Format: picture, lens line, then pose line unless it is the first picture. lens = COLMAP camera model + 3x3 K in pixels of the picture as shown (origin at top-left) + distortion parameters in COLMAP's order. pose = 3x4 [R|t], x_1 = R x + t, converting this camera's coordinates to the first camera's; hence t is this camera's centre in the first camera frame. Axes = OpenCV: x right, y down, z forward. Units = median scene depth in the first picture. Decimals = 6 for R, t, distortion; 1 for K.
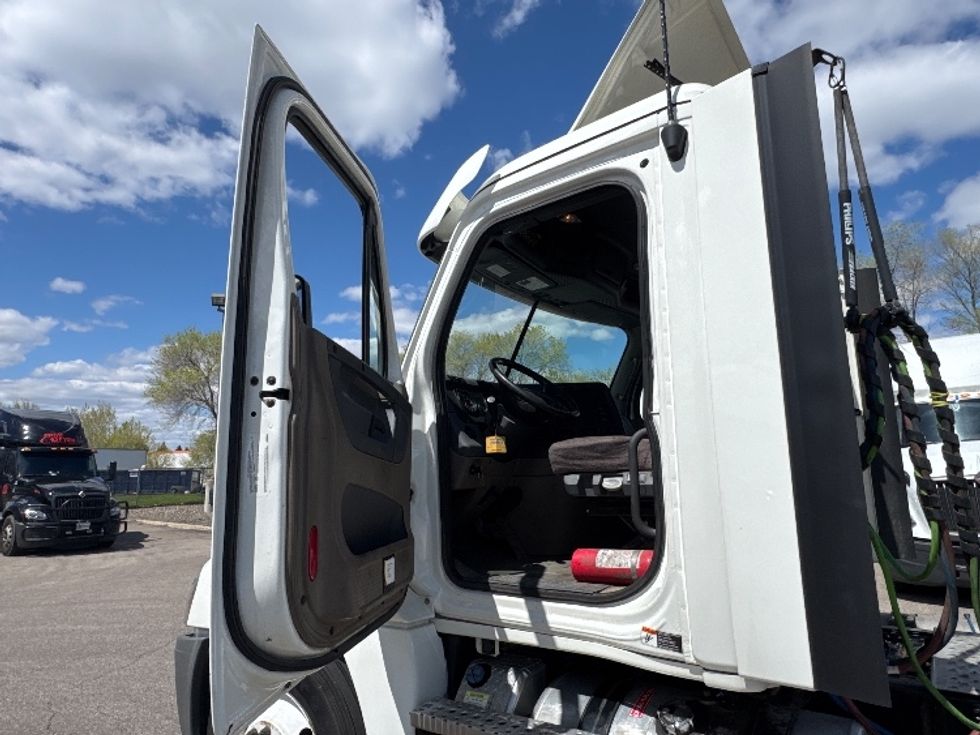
lens RADIAL K [[623.4, 0, 490.0], [0, 623.4, 367.5], [0, 0, 1]] dist [0.001341, -0.000007]
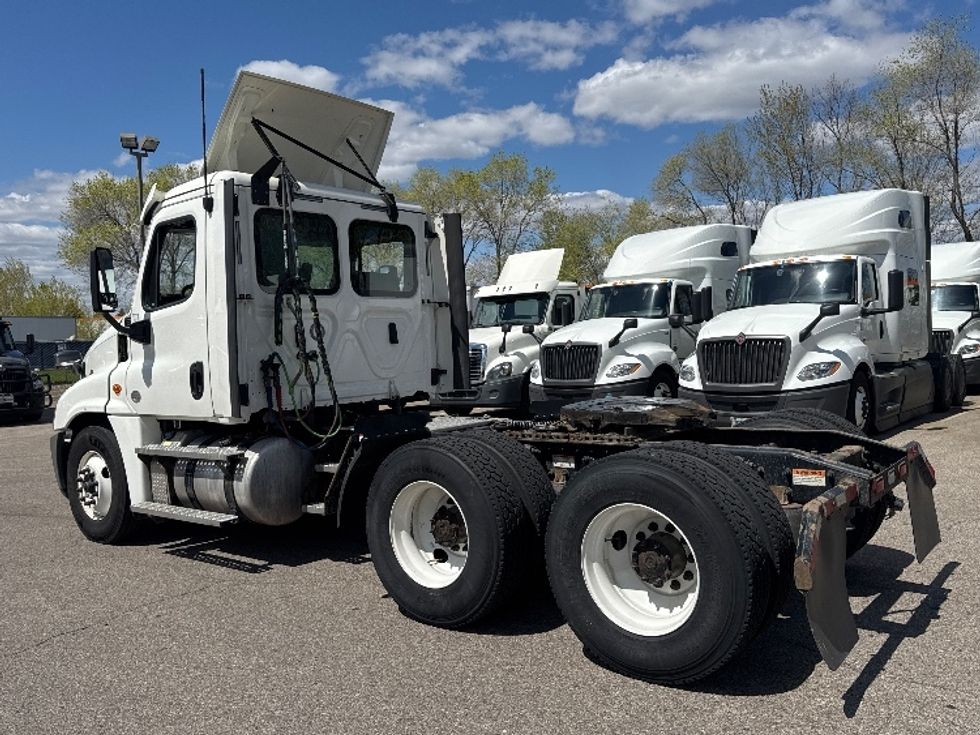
lens RADIAL K [[815.8, 0, 528.9], [0, 815.8, 368.7], [0, 0, 1]] dist [0.002037, -0.013536]
pose [[0.999772, -0.021190, -0.002599, 0.171164], [0.021266, 0.977704, 0.208908, -0.042577], [-0.001886, -0.208915, 0.977932, -0.240719]]
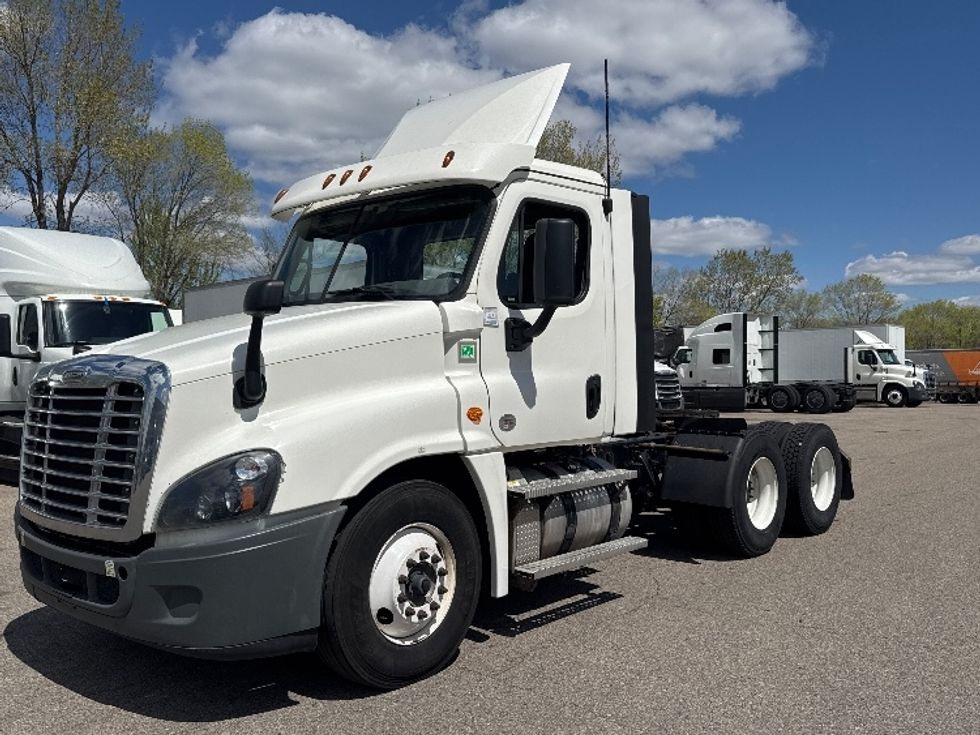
lens RADIAL K [[844.0, 0, 490.0], [0, 844.0, 367.5], [0, 0, 1]] dist [0.053633, -0.005094]
pose [[0.109147, 0.019988, 0.993825, -0.304365], [-0.167699, 0.985837, -0.001410, 0.030272], [-0.979778, -0.166510, 0.110953, 0.112924]]
